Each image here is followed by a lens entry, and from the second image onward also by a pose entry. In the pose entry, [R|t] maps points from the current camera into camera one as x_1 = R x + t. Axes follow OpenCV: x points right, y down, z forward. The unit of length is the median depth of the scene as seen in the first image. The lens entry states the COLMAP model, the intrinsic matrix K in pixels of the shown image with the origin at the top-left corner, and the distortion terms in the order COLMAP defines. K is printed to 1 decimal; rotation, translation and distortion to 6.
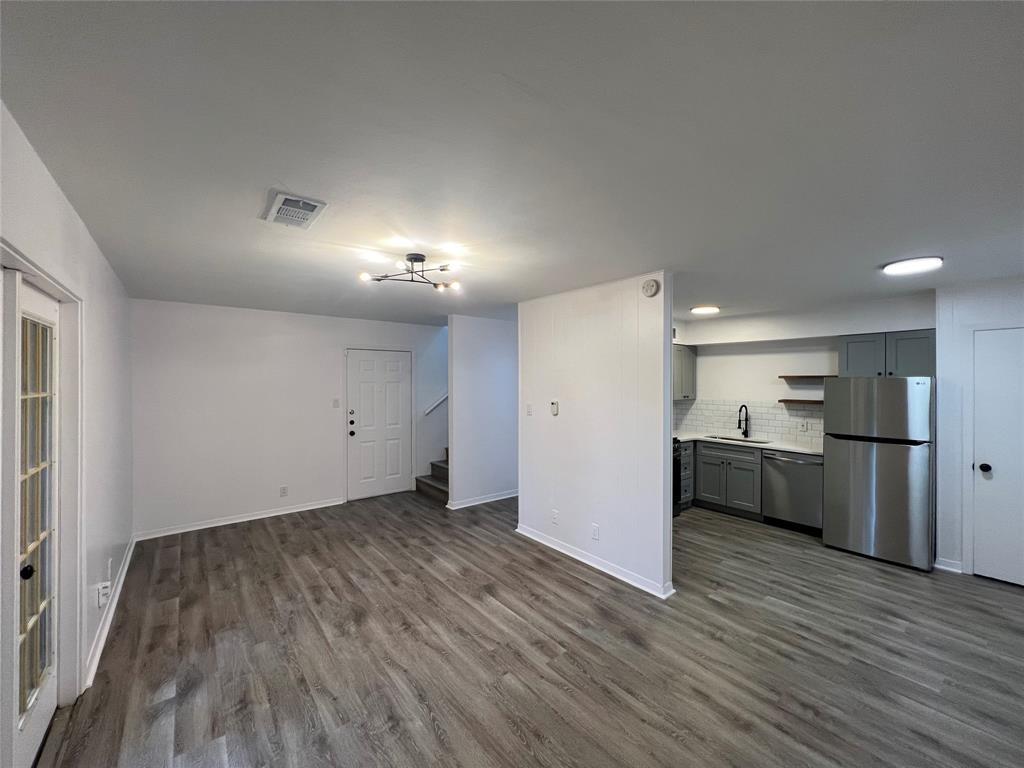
lens RADIAL K [[409.8, 0, 514.1], [0, 409.8, 382.2], [0, 0, 1]] dist [0.002516, 0.000611]
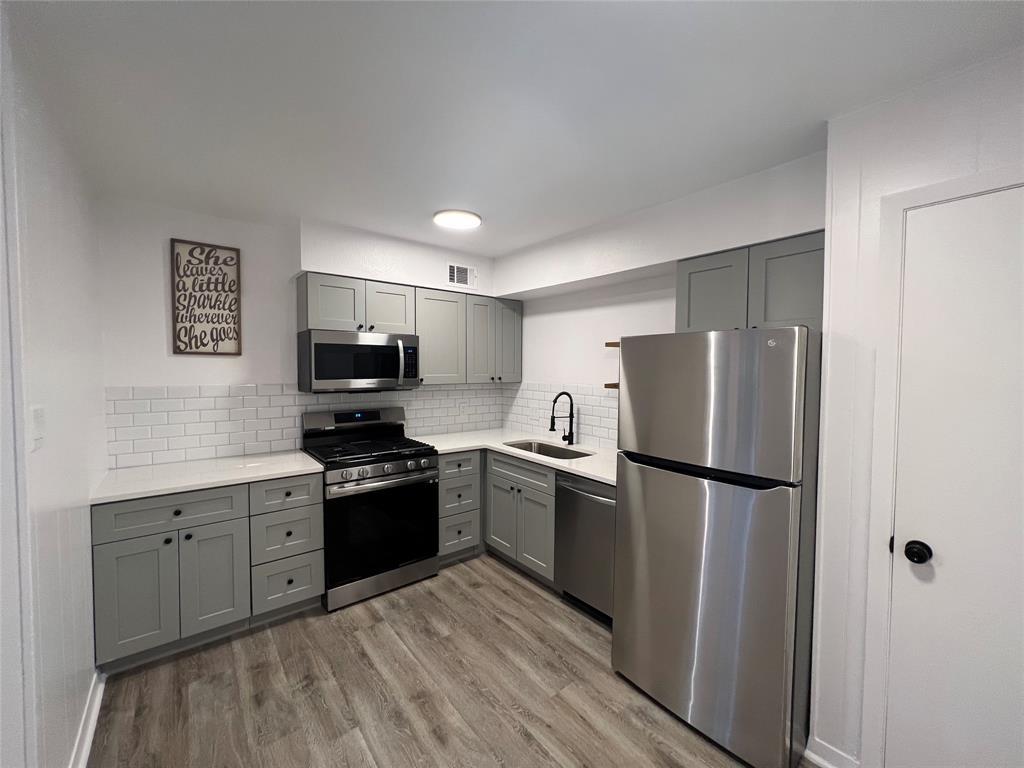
lens RADIAL K [[410.5, 0, 511.8], [0, 410.5, 383.7], [0, 0, 1]] dist [-0.000318, -0.000153]
pose [[0.999987, 0.004942, -0.001563, 0.840902], [-0.004880, 0.999289, 0.037391, 0.036973], [0.001747, -0.037383, 0.999299, 0.681191]]
